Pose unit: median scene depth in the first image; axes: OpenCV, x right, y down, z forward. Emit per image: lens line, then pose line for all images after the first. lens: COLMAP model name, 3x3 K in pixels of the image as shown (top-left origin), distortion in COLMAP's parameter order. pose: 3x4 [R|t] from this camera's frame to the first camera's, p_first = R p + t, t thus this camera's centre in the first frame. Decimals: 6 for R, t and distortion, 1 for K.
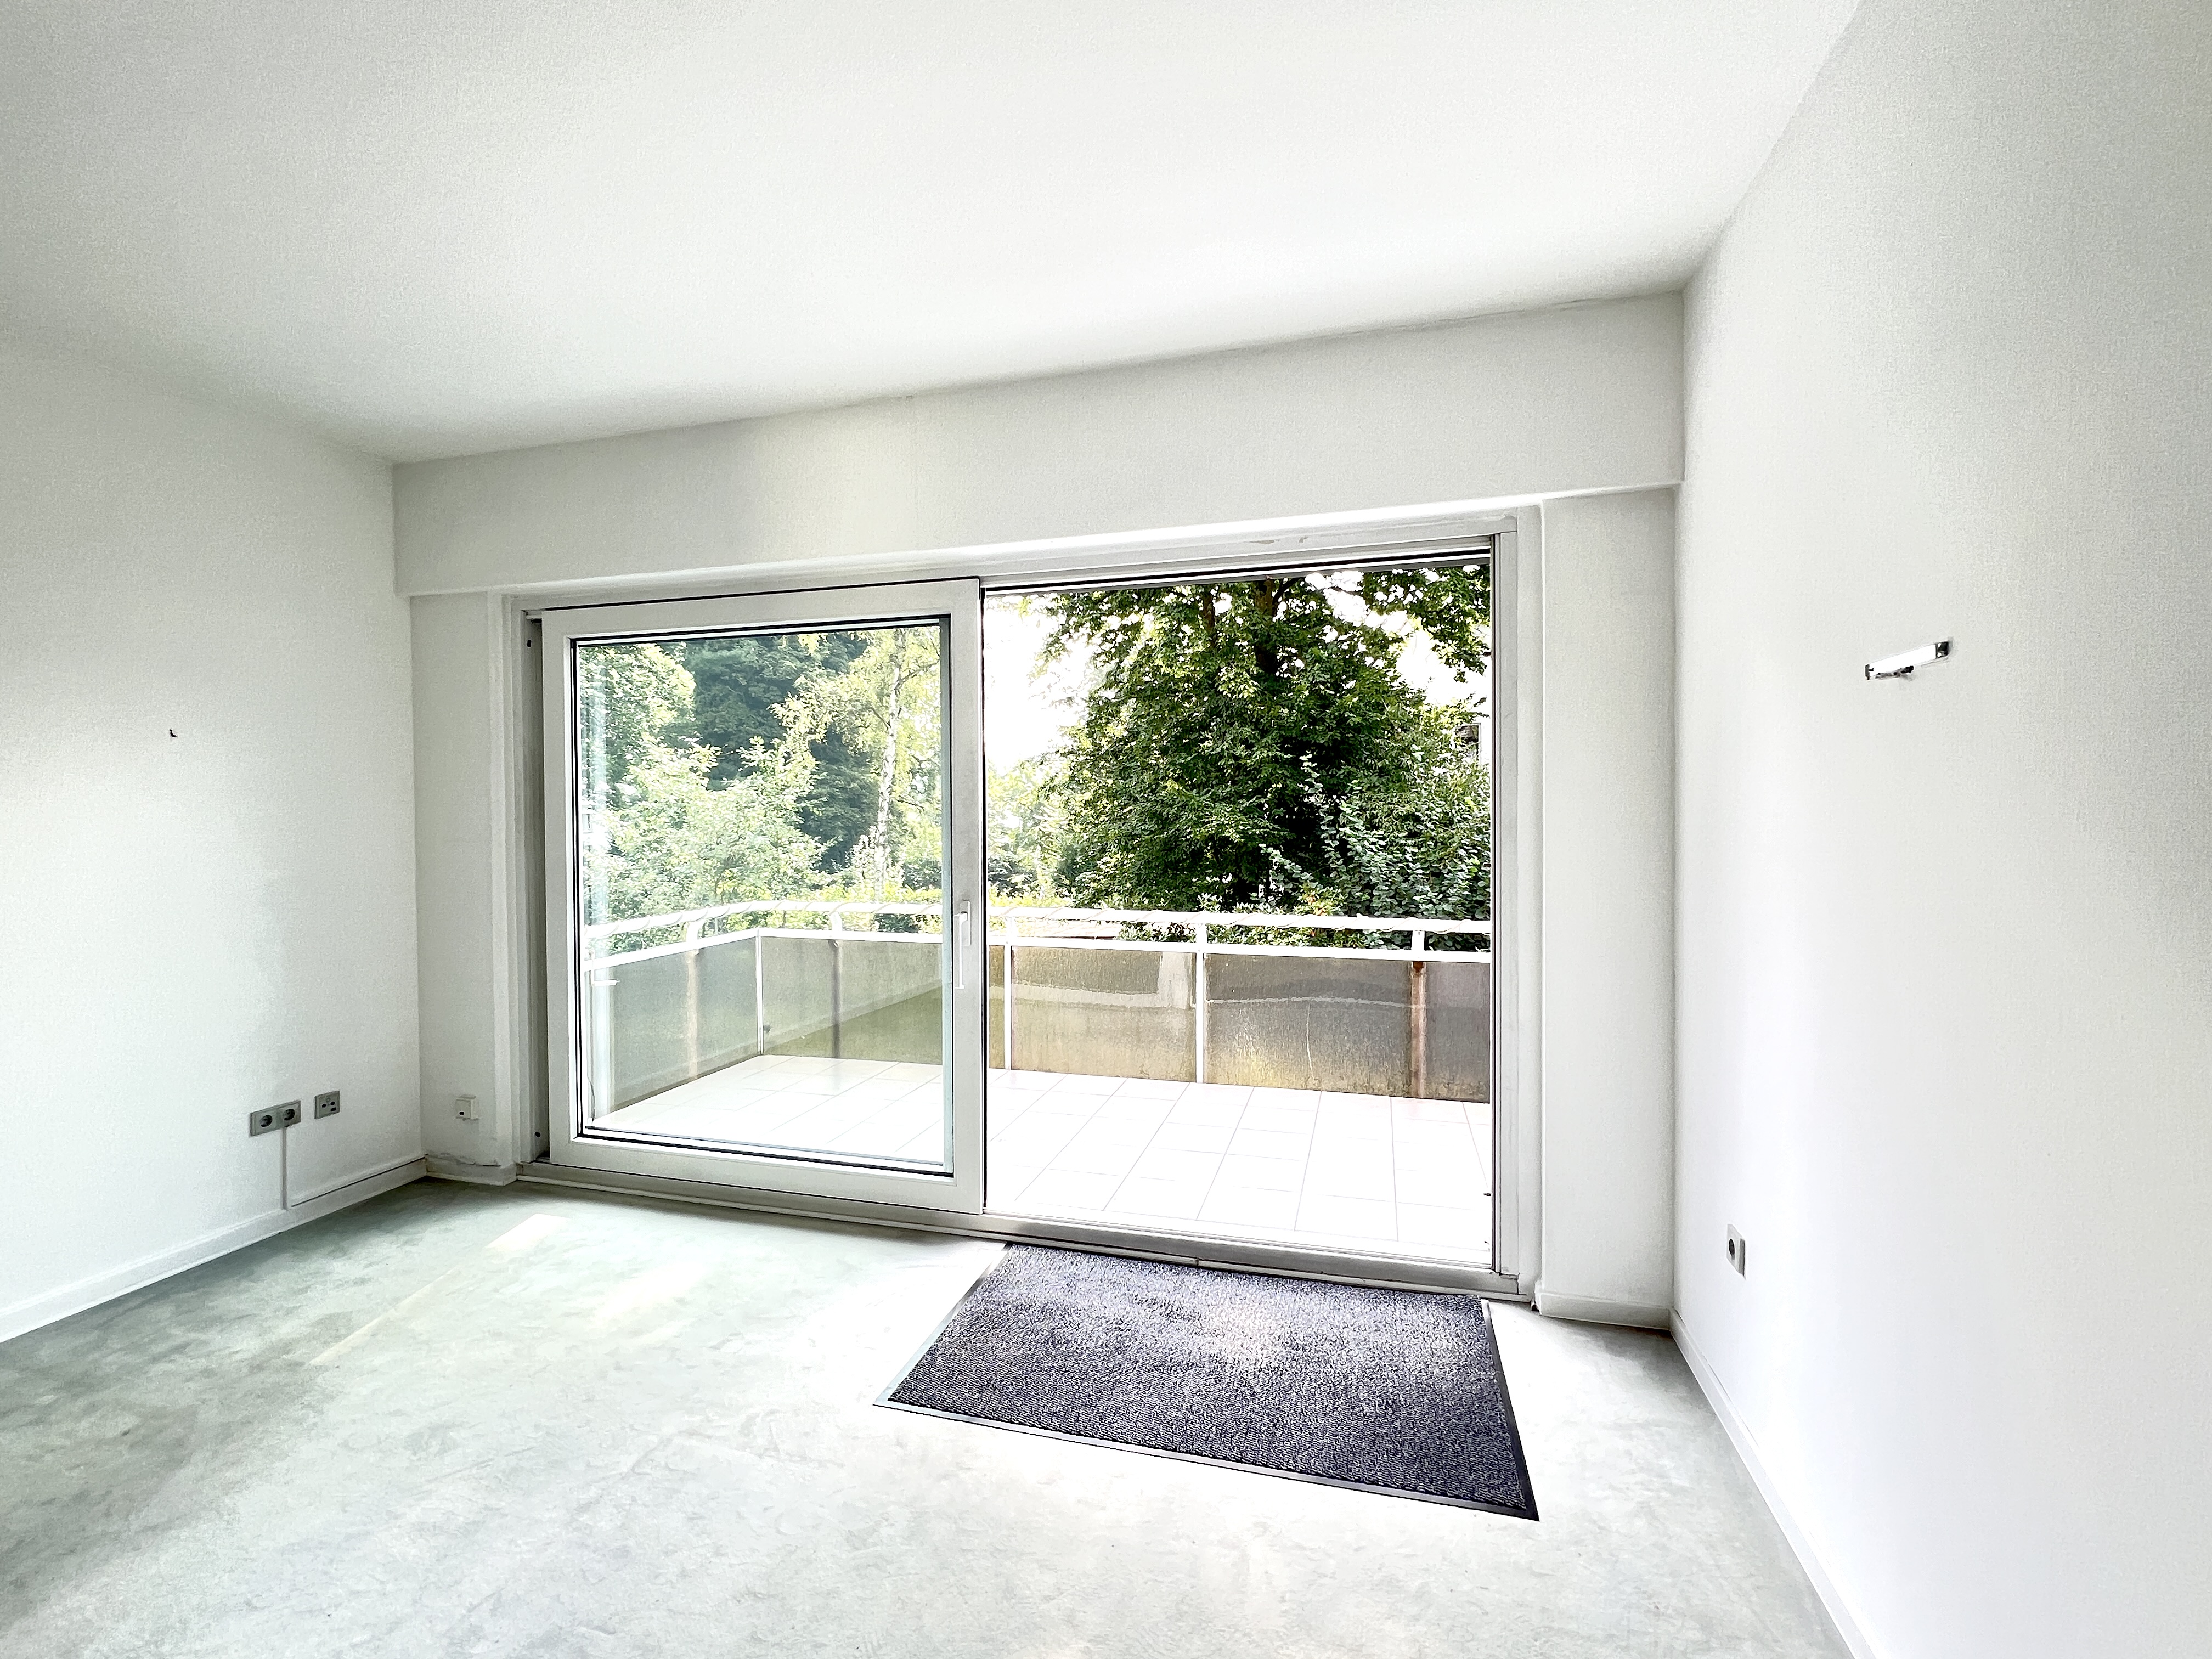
lens RADIAL K [[972.7, 0, 1093.2], [0, 972.7, 828.5], [0, 0, 1]] dist [0.002354, -0.000048]
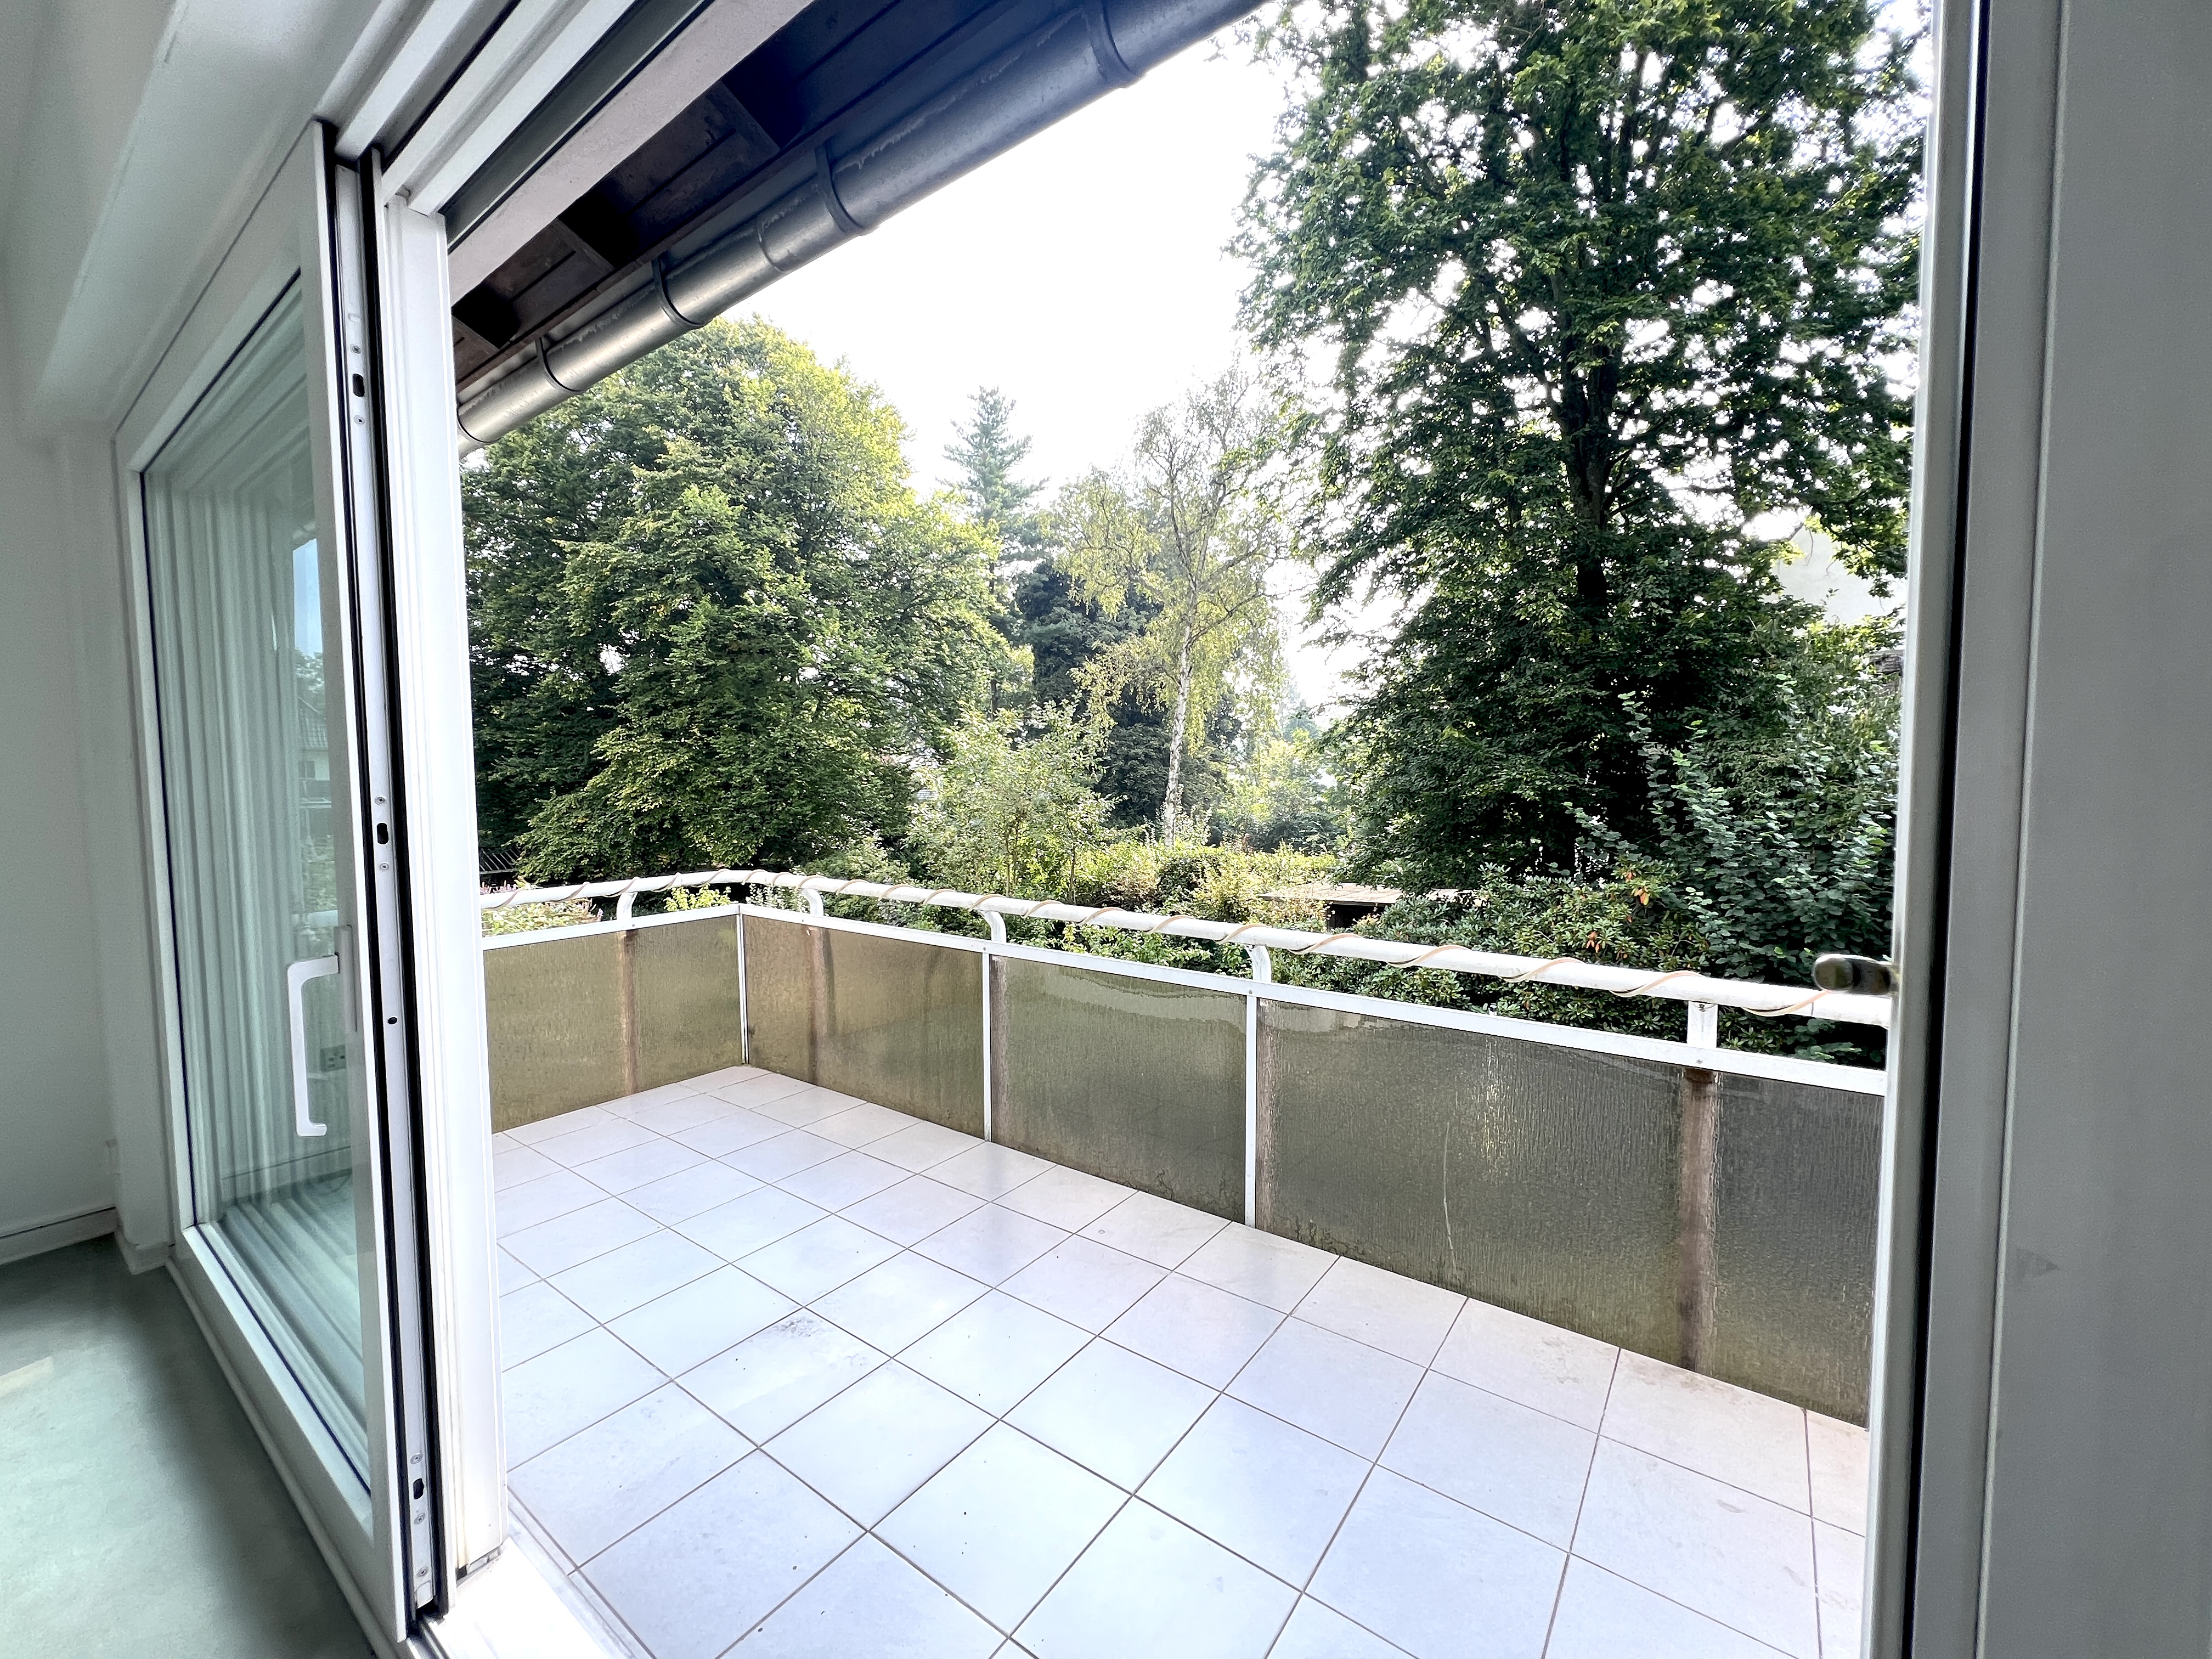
lens RADIAL K [[882.3, 0, 1106.6], [0, 882.3, 837.8], [0, 0, 1]] dist [-0.003124, -0.000145]
pose [[0.937276, 0.022750, -0.347844, 0.067443], [-0.003136, 0.998378, 0.056846, 0.002912], [0.348573, -0.052190, 0.935828, 0.166069]]
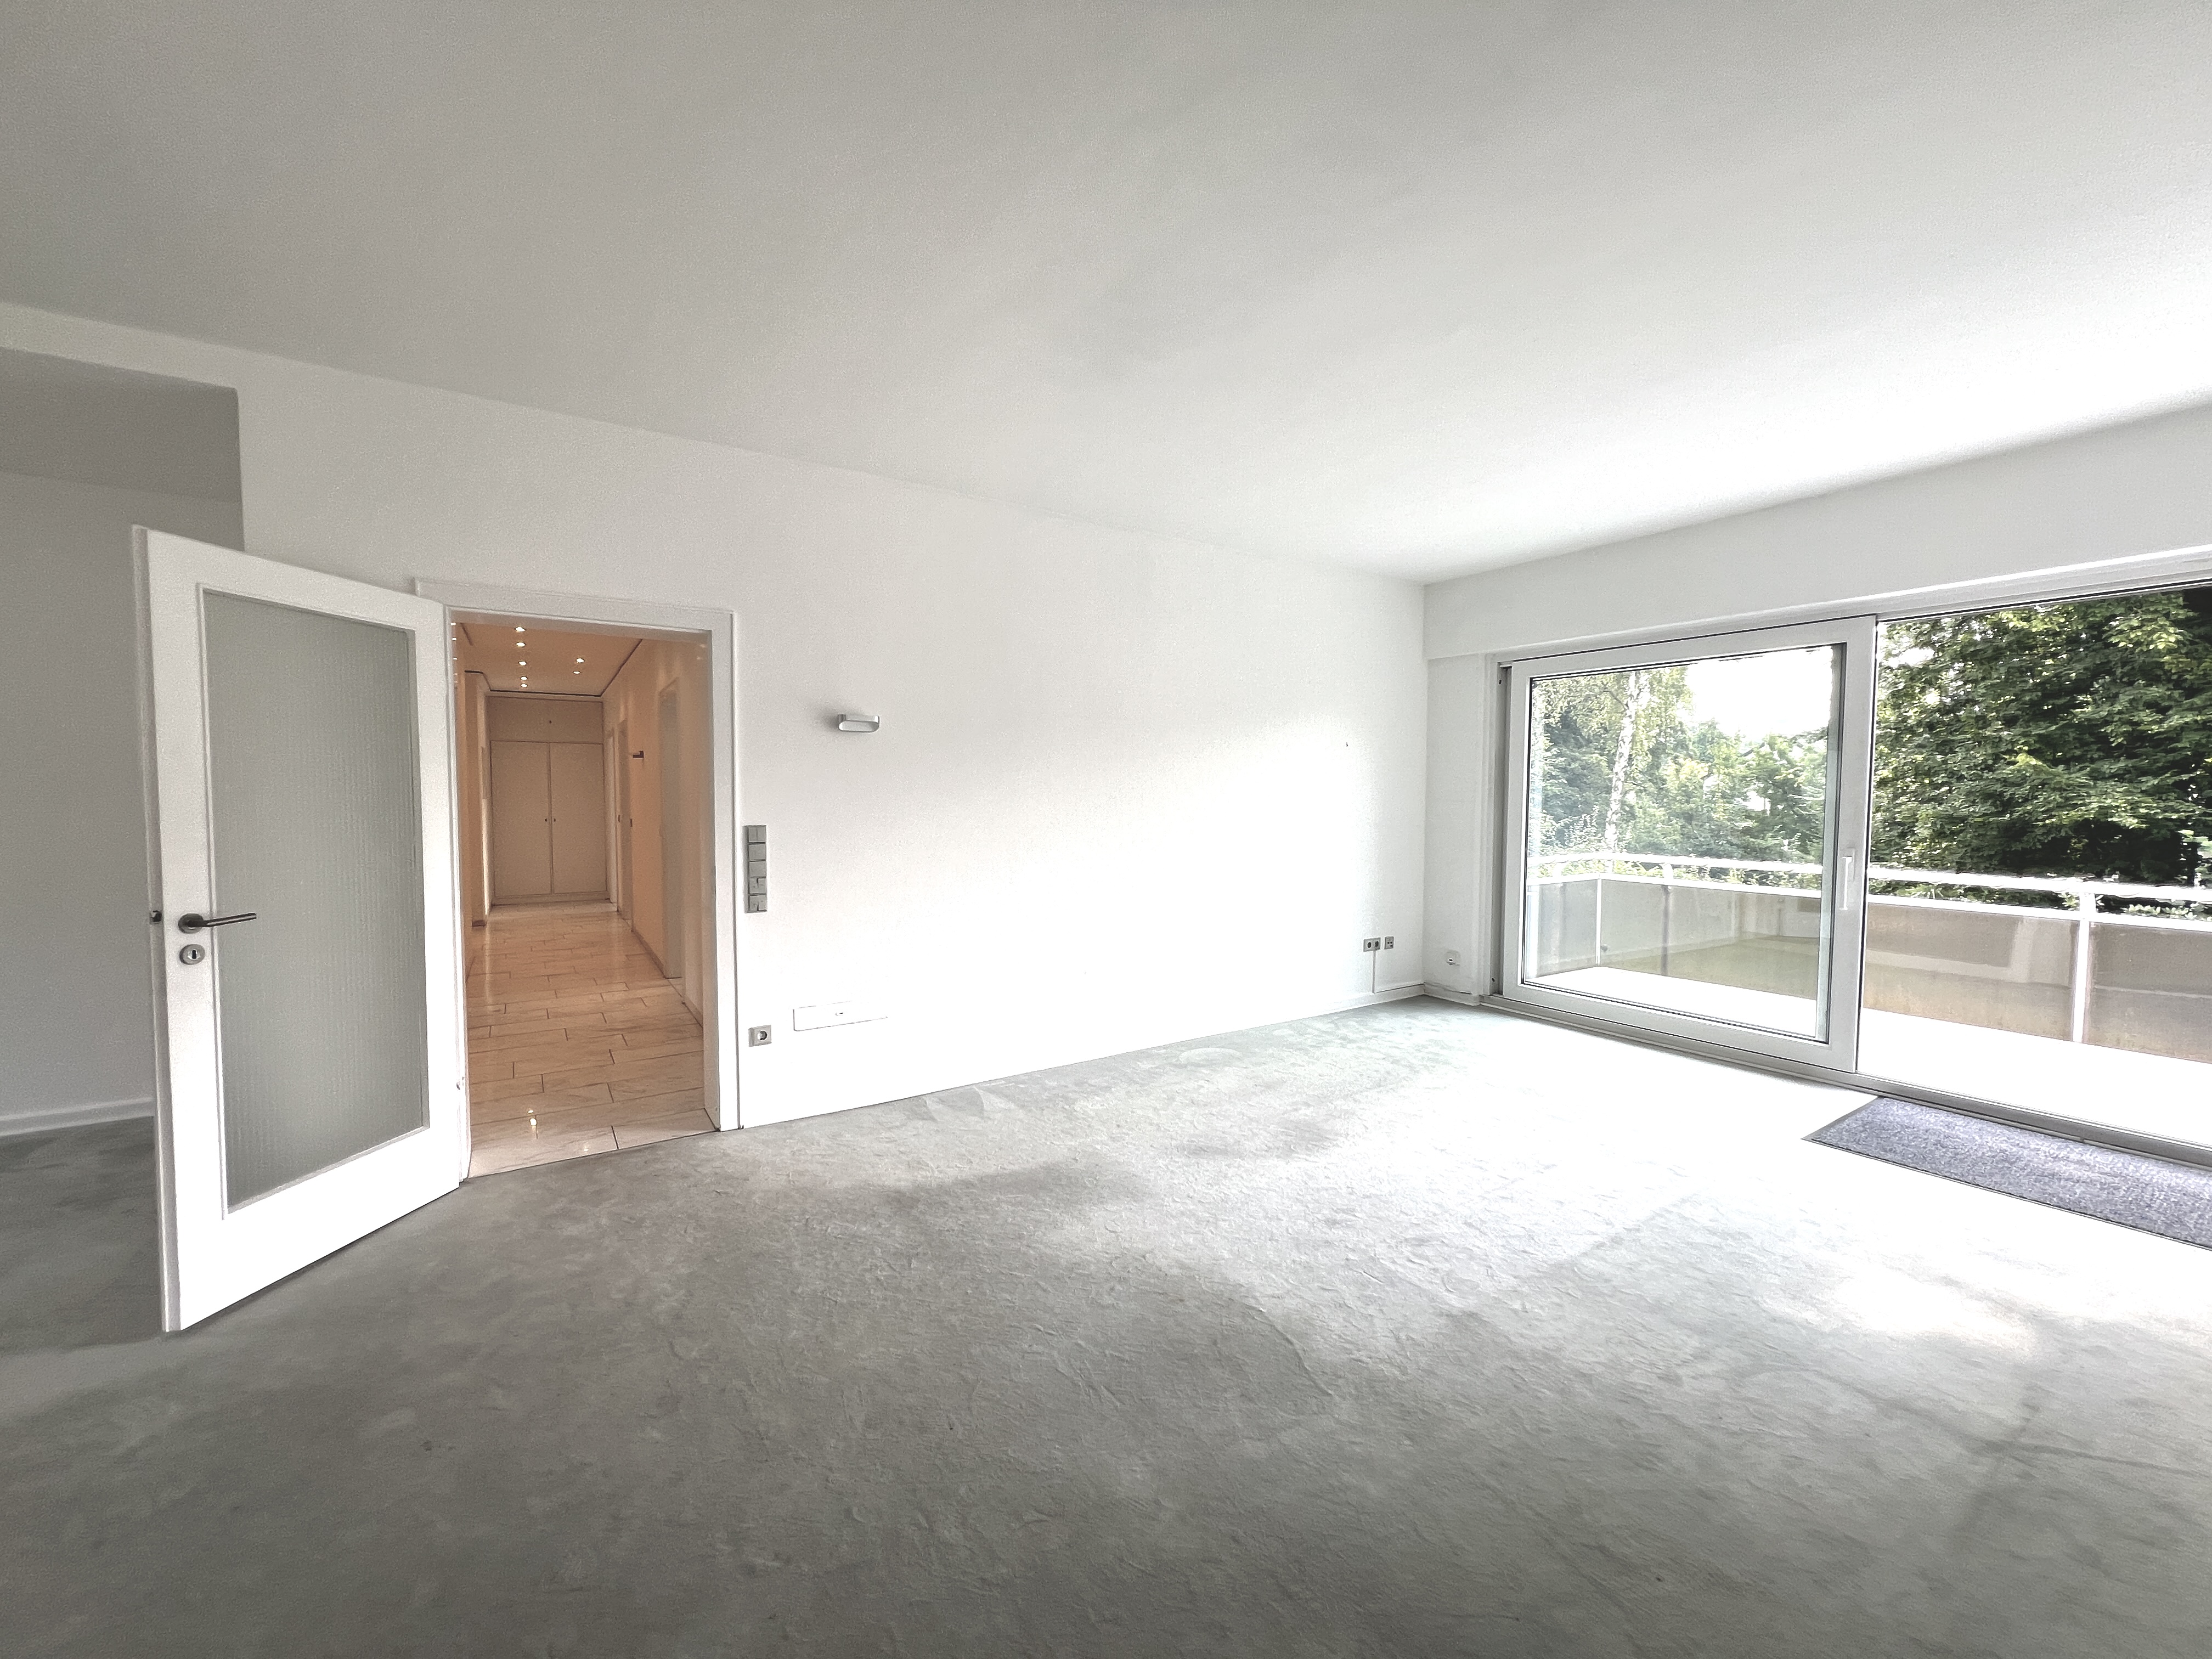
lens RADIAL K [[882.3, 0, 1105.0], [0, 882.3, 830.6], [0, 0, 1]] dist [-0.003124, -0.000145]
pose [[0.755106, 0.035710, -0.654630, -0.019595], [-0.017340, 0.999254, 0.034508, 0.004299], [0.655374, -0.014706, 0.755161, -0.112551]]
